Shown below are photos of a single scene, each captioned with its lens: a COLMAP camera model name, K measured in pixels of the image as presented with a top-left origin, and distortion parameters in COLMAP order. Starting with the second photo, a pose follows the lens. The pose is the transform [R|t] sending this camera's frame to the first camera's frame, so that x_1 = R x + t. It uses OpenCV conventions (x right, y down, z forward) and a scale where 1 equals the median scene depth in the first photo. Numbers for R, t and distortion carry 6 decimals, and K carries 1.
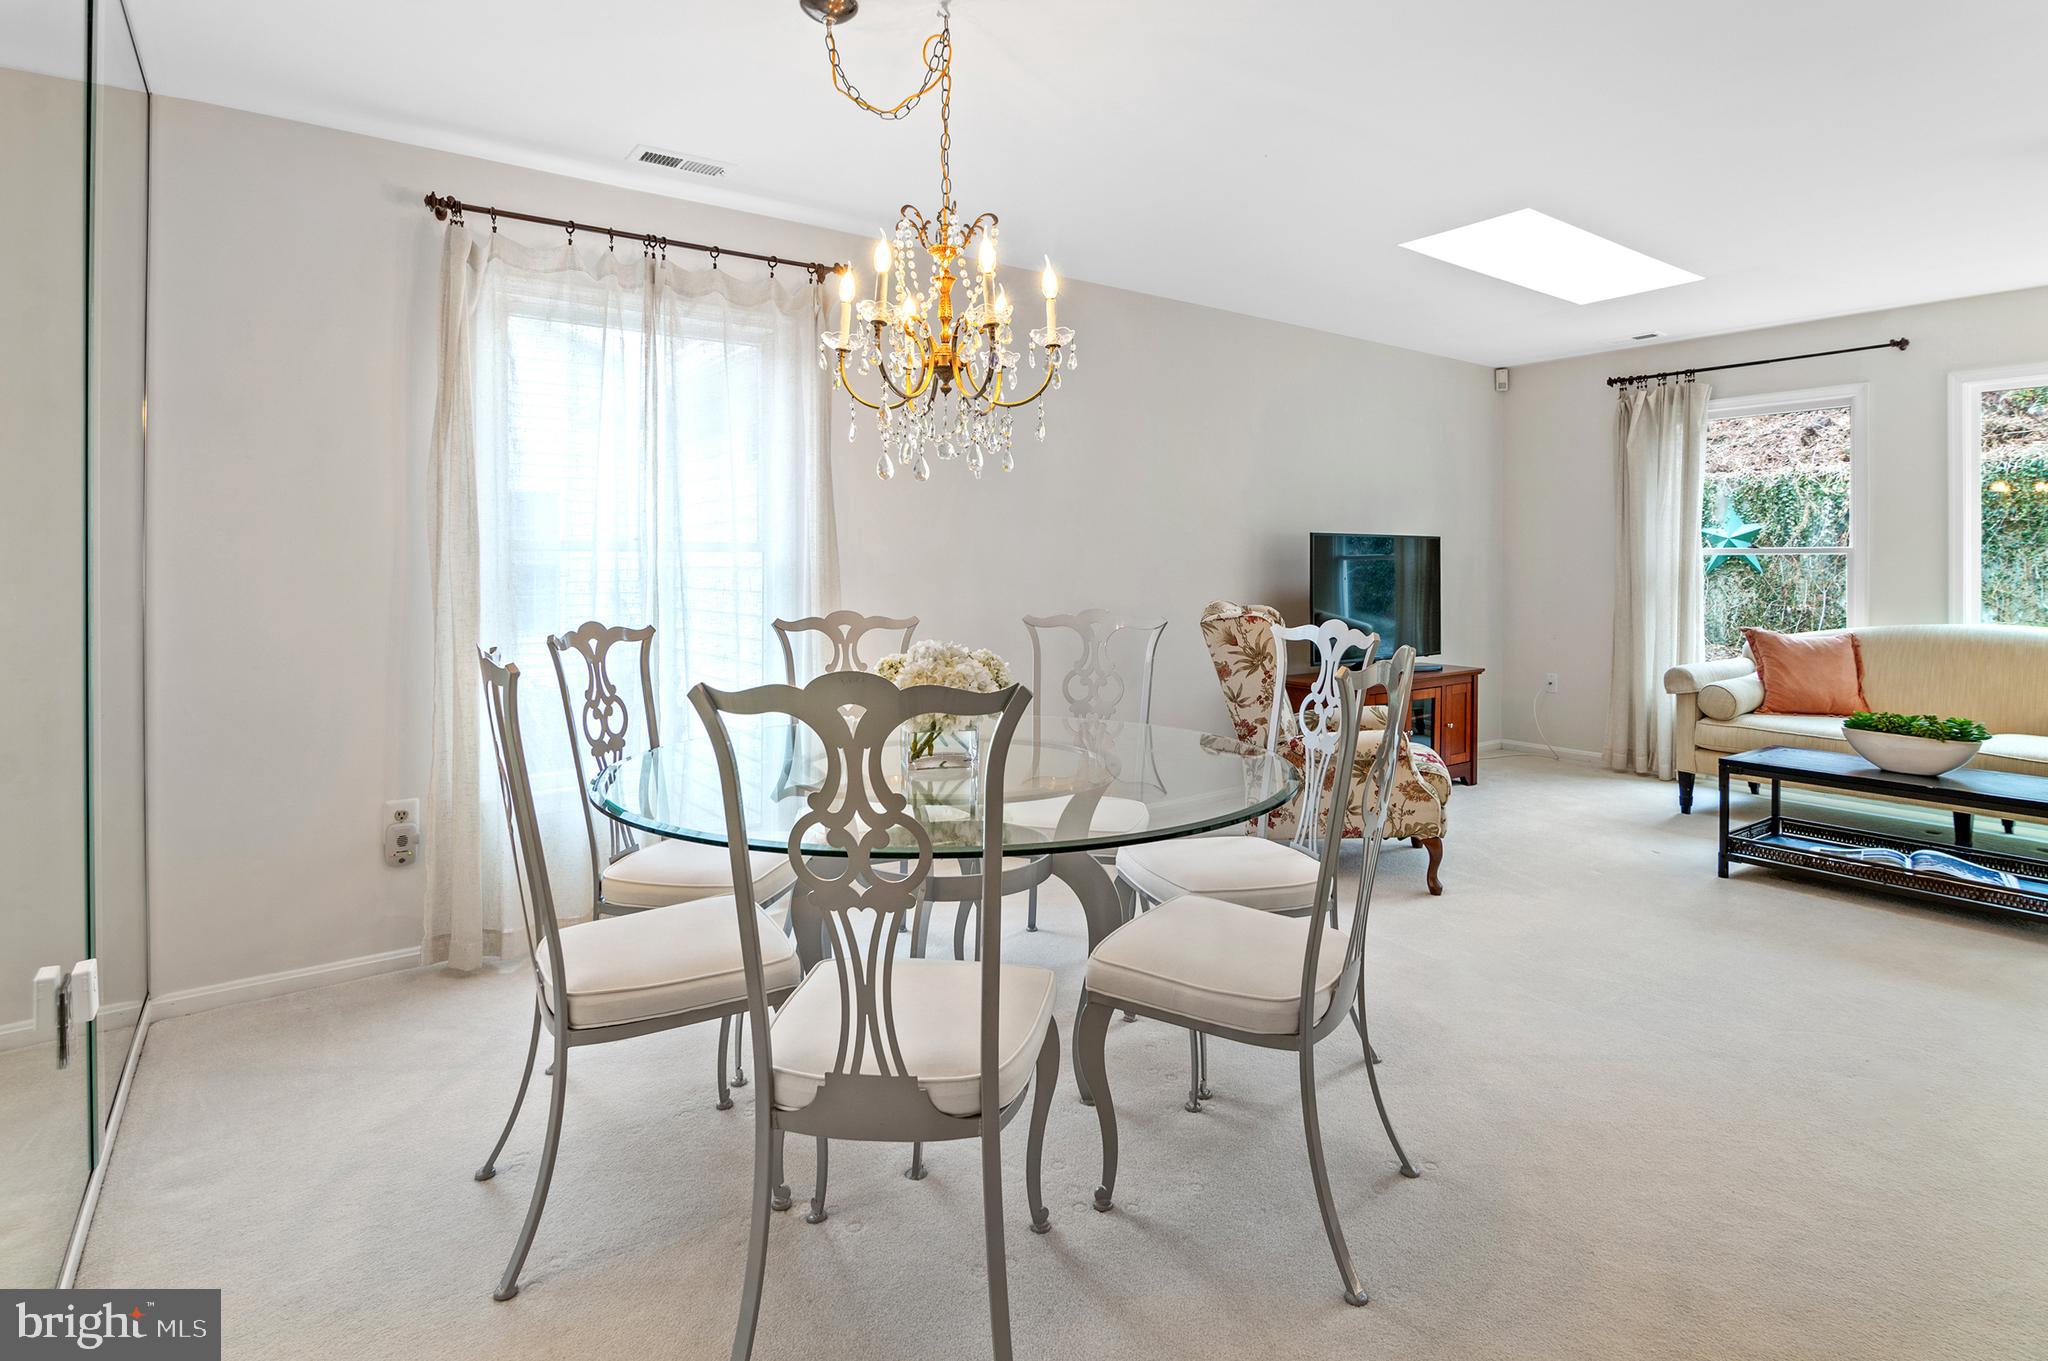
lens RADIAL K [[994.1, 0, 1022.8], [0, 994.1, 522.8], [0, 0, 1]] dist [0.000500, -0.001289]
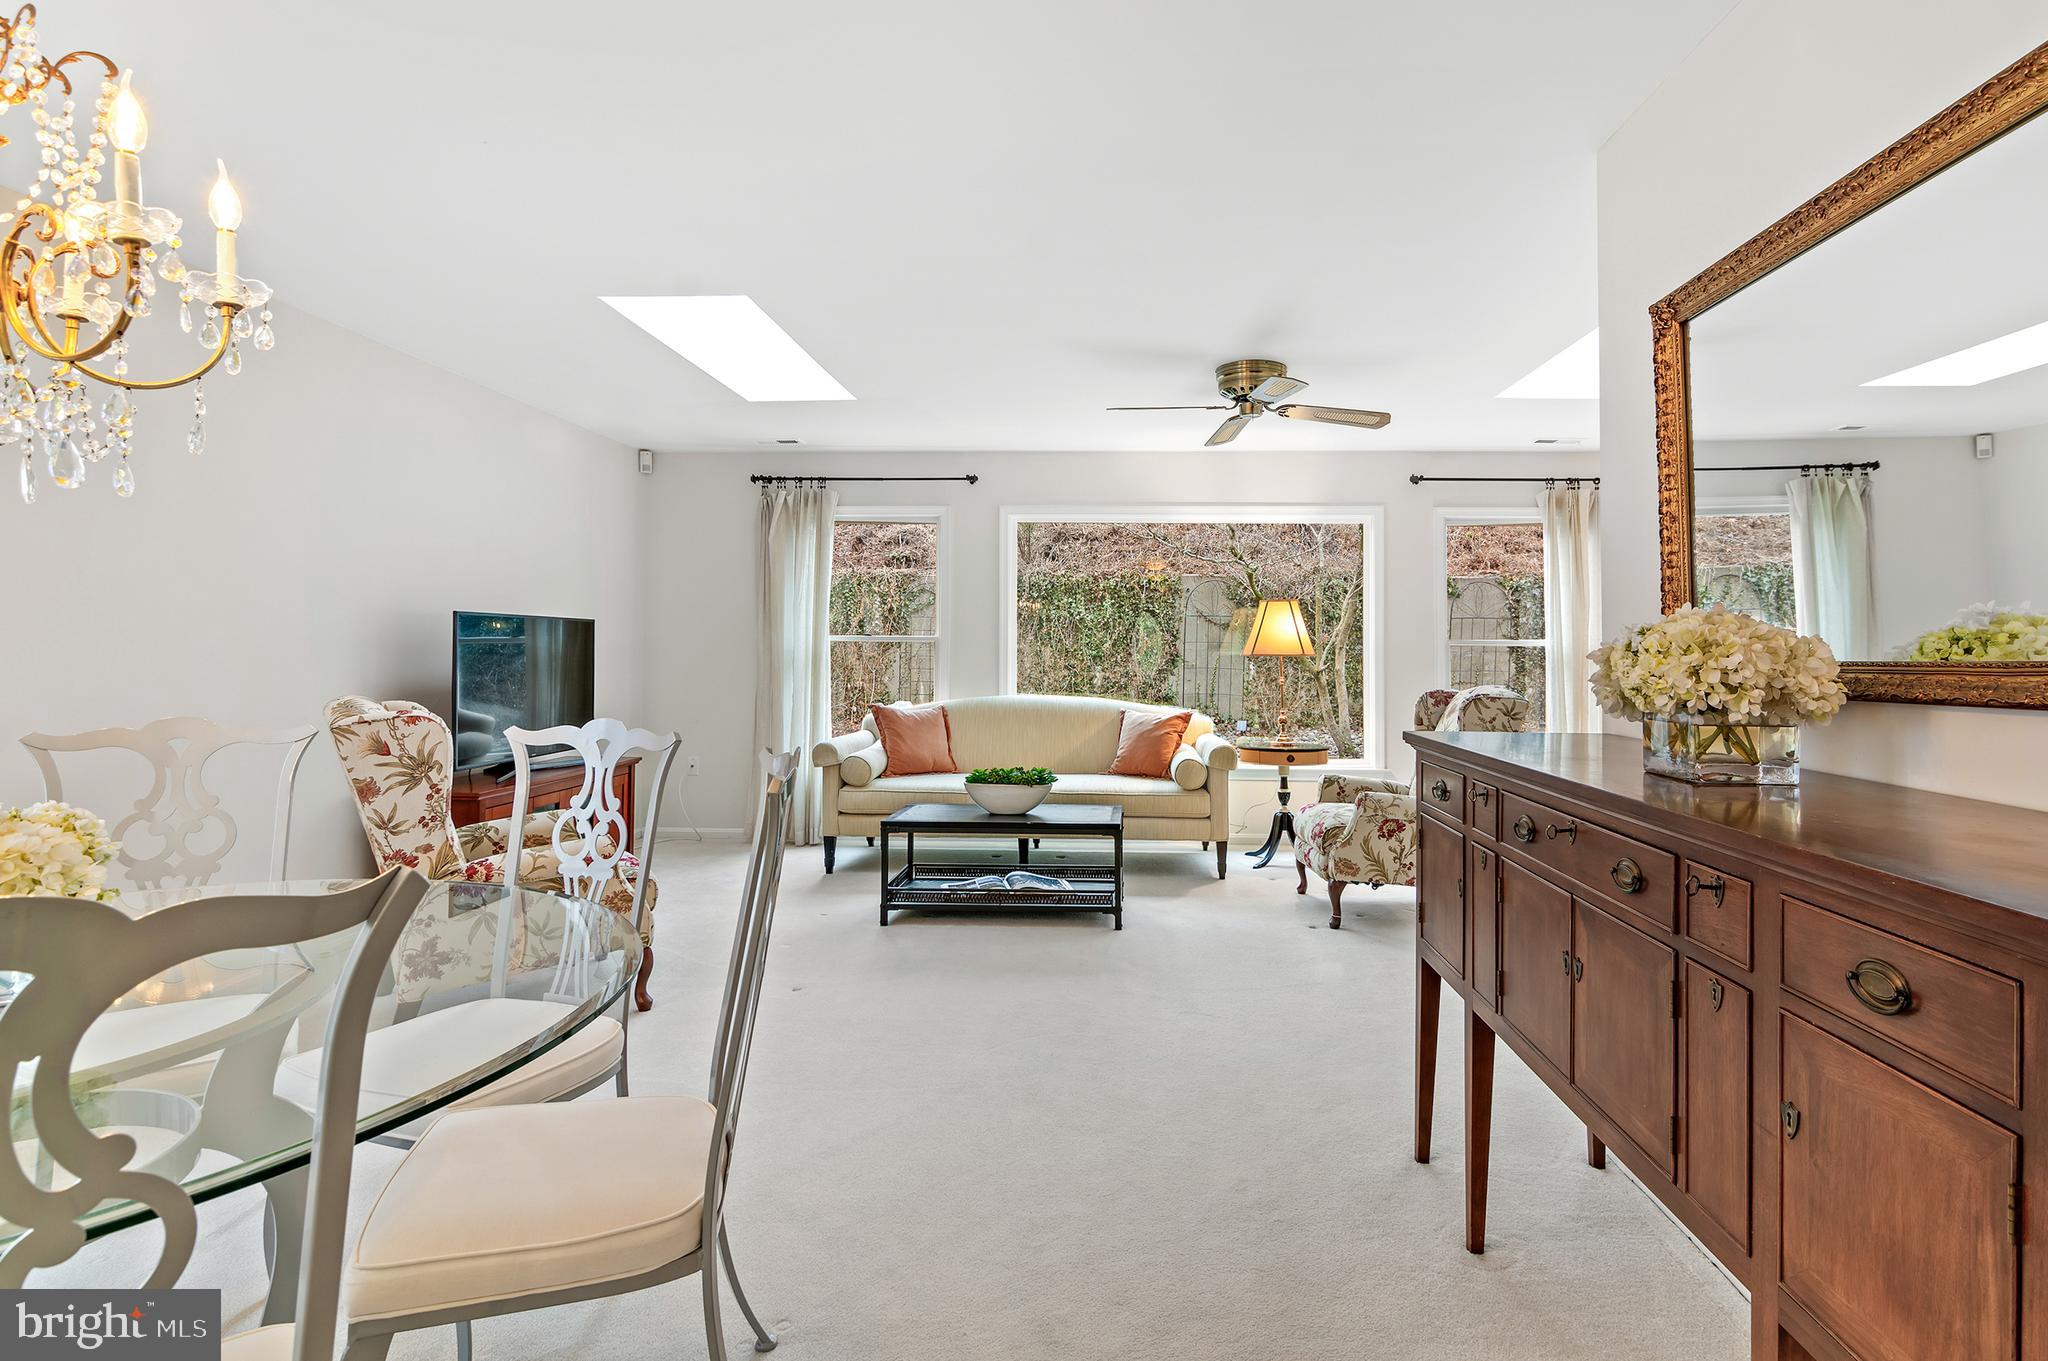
lens RADIAL K [[1007.1, 0, 1045.7], [0, 1007.1, 603.4], [0, 0, 1]] dist [-0.002190, -0.005580]
pose [[0.628890, 0.036370, 0.776644, -0.074977], [-0.035080, 0.999215, -0.018386, 0.002125], [-0.776703, -0.015682, 0.629672, 0.114367]]
